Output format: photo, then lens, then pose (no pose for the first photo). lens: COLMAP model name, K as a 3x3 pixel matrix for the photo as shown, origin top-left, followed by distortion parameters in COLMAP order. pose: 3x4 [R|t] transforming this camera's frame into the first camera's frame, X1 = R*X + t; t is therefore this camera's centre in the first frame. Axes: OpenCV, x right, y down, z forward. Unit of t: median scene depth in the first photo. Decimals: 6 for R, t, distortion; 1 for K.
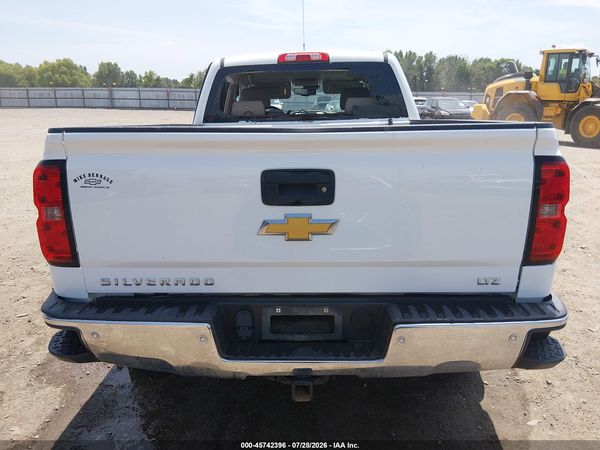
lens RADIAL K [[466.5, 0, 297.5], [0, 466.5, 228.1], [0, 0, 1]] dist [0.070389, -0.113560]
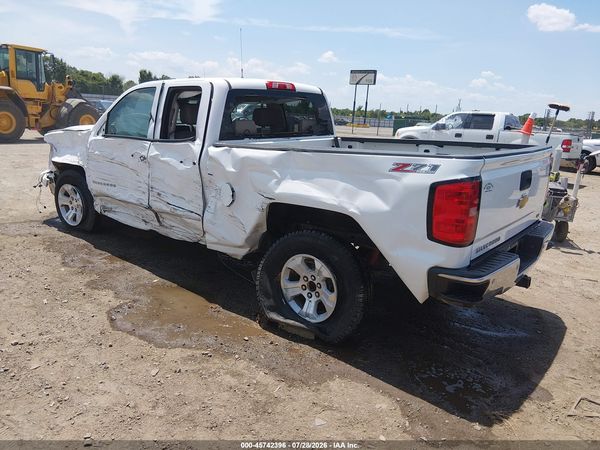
lens RADIAL K [[466.5, 0, 305.2], [0, 466.5, 221.4], [0, 0, 1]] dist [0.070389, -0.113560]
pose [[0.613898, -0.151104, 0.774788, -0.892341], [0.159706, 0.984985, 0.065556, -0.081968], [-0.773061, 0.083494, 0.628813, 0.204175]]
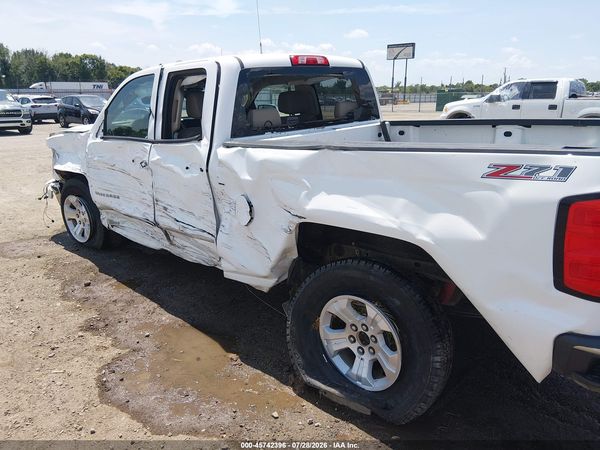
lens RADIAL K [[466.5, 0, 302.7], [0, 466.5, 222.5], [0, 0, 1]] dist [0.070389, -0.113560]
pose [[0.675390, -0.208034, 0.707510, -0.687009], [0.210070, 0.973911, 0.085833, -0.124747], [-0.706908, 0.090656, 0.701472, 0.361794]]
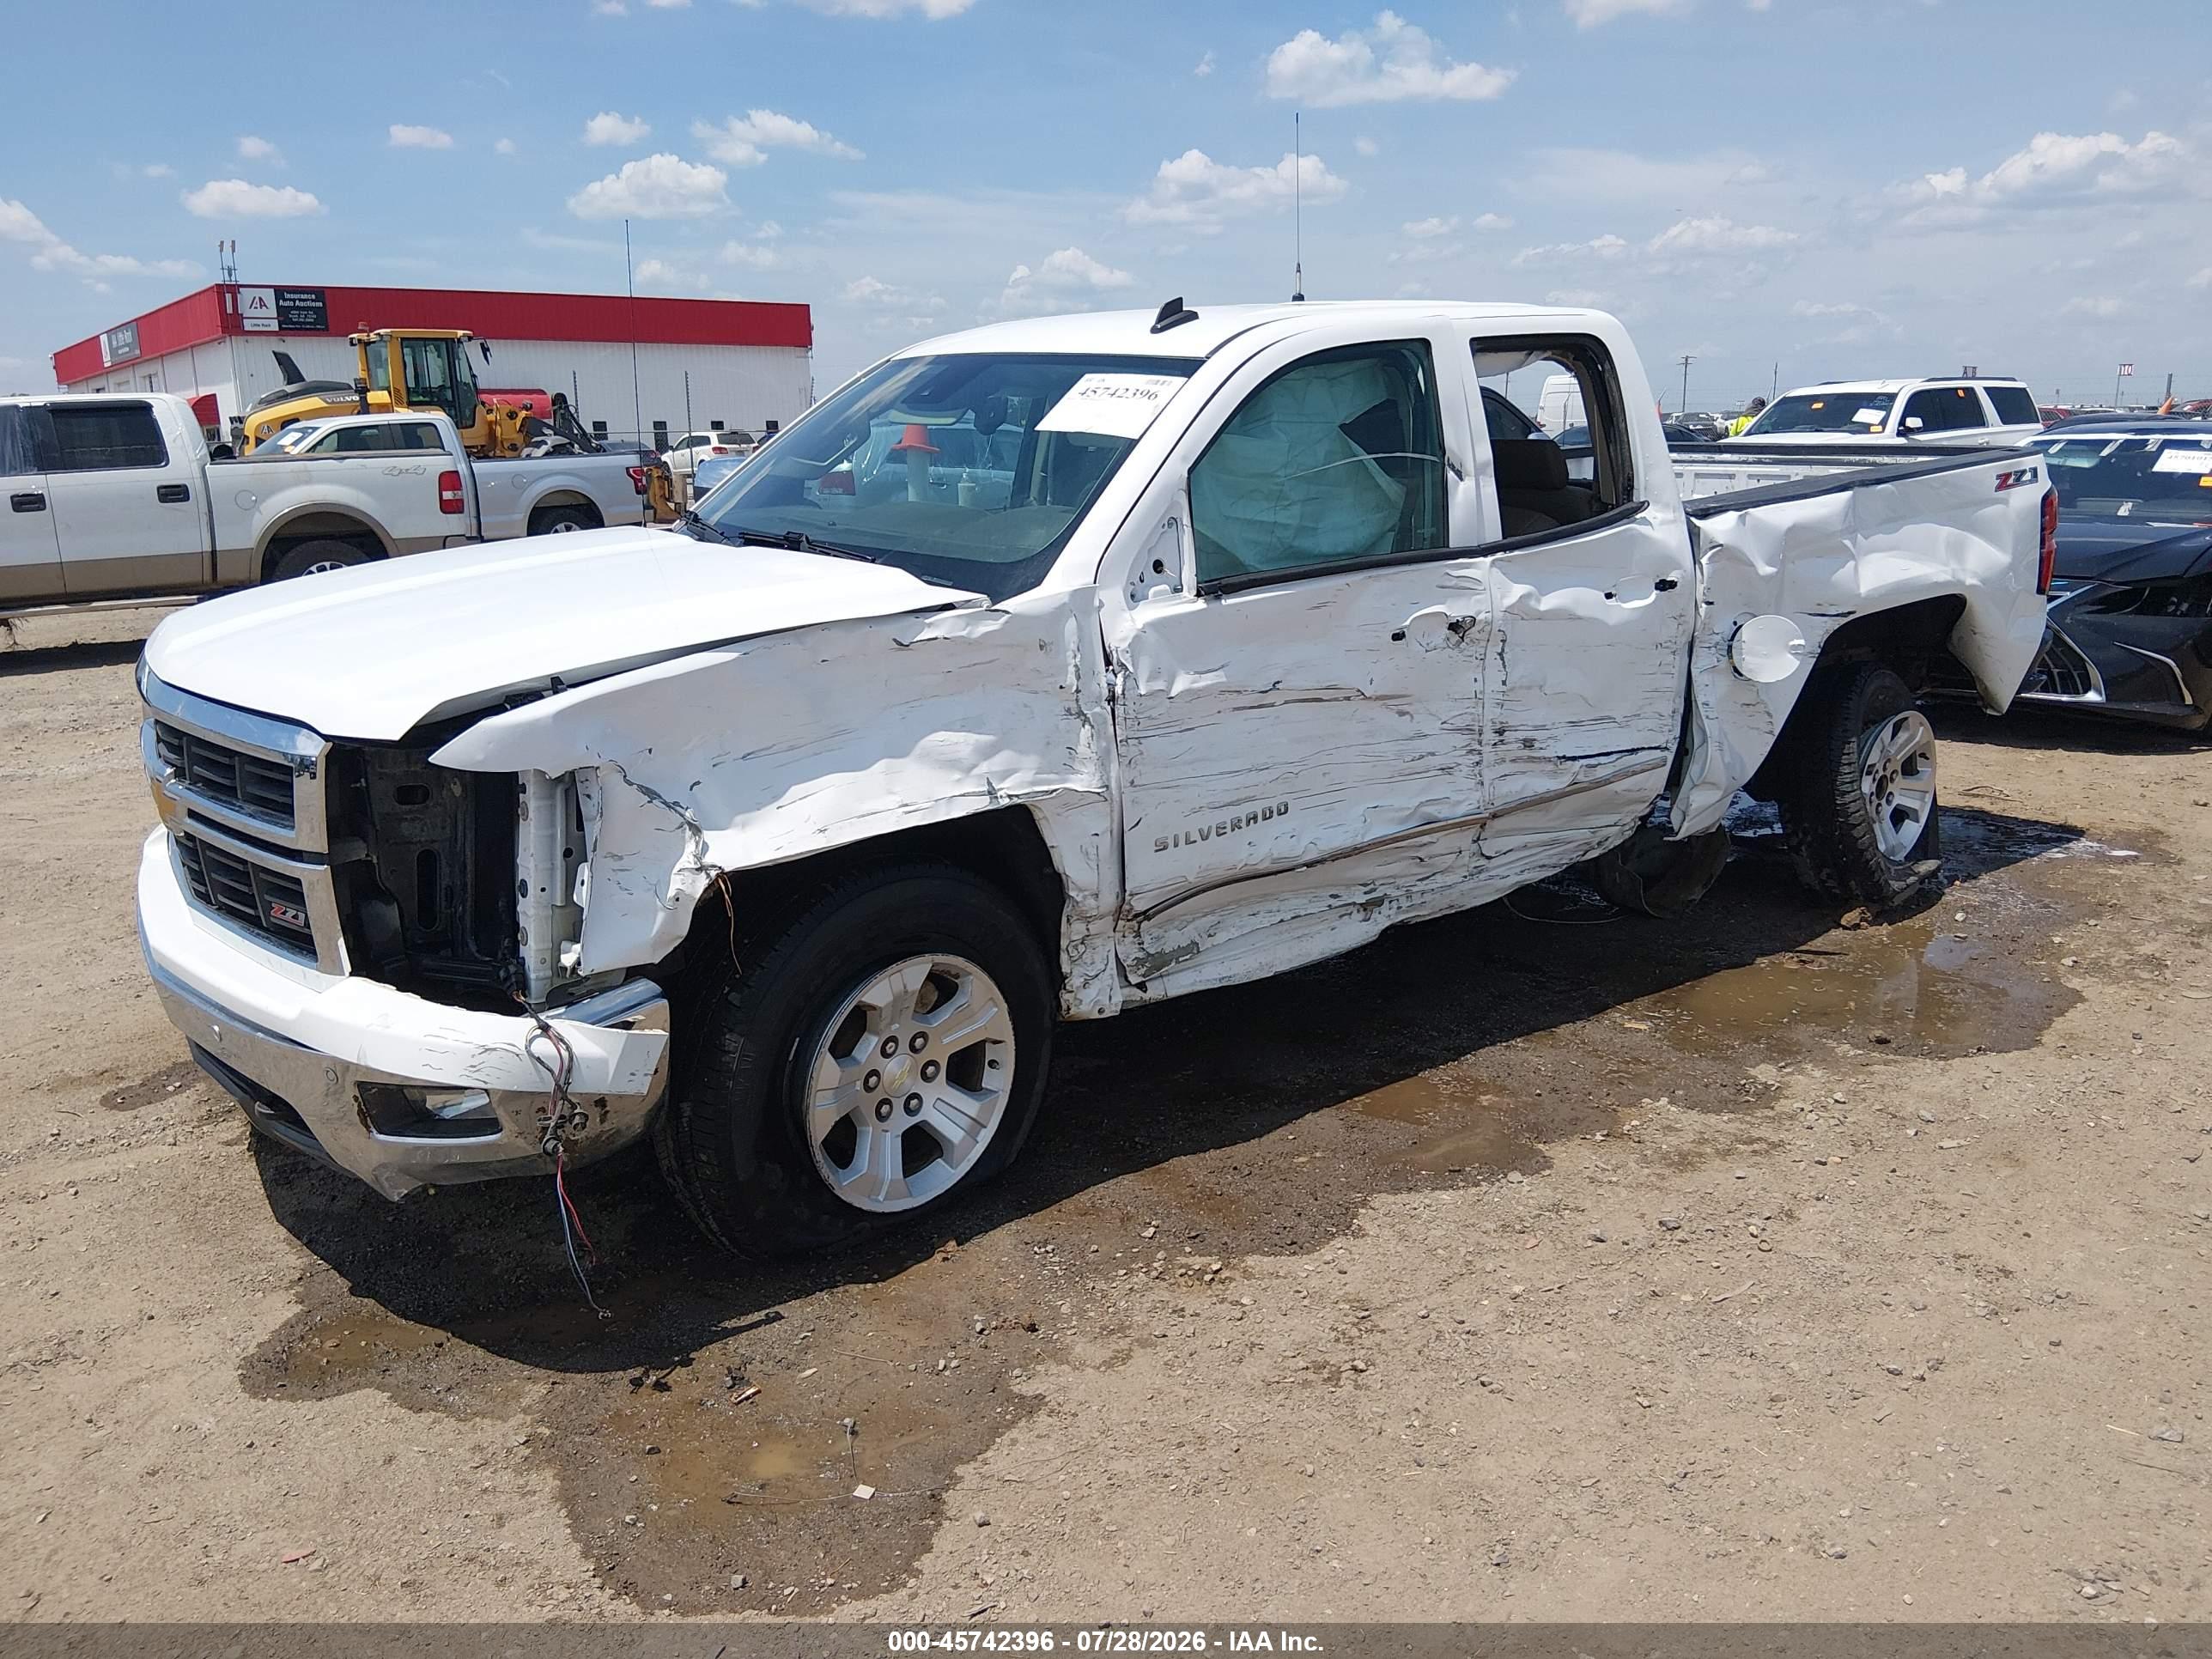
lens RADIAL K [[1719.7, 0, 1117.0], [0, 1719.7, 838.7], [0, 0, 1]] dist [0.070389, -0.113560]
pose [[-0.654020, -0.171112, 0.736871, -0.882161], [0.219953, 0.888984, 0.401657, -0.590284], [-0.723795, 0.424769, -0.543776, 2.042656]]
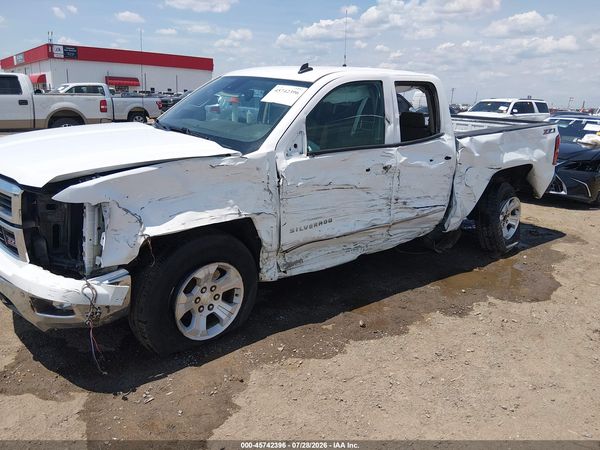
lens RADIAL K [[466.5, 0, 301.9], [0, 466.5, 224.3], [0, 0, 1]] dist [0.070389, -0.113560]
pose [[-0.659596, -0.227613, 0.716328, -0.814305], [0.162156, 0.887508, 0.431319, -0.572676], [-0.733920, 0.400653, -0.548488, 1.956727]]
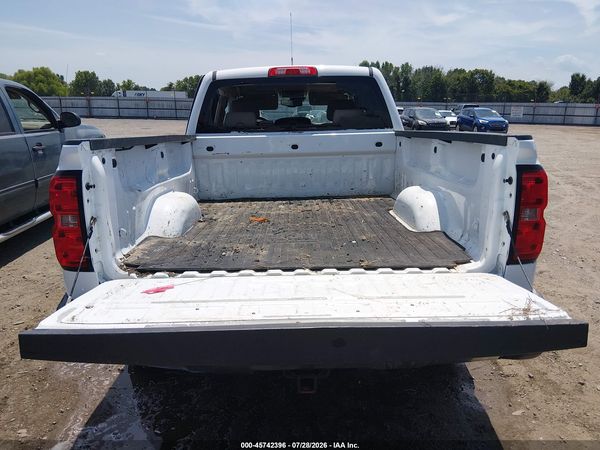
lens RADIAL K [[466.5, 0, 296.2], [0, 466.5, 226.4], [0, 0, 1]] dist [0.070389, -0.113560]
pose [[0.999145, -0.008231, 0.040527, -0.023532], [0.009096, 0.999734, -0.021195, 0.003998], [-0.040342, 0.021545, 0.998954, -0.032675]]
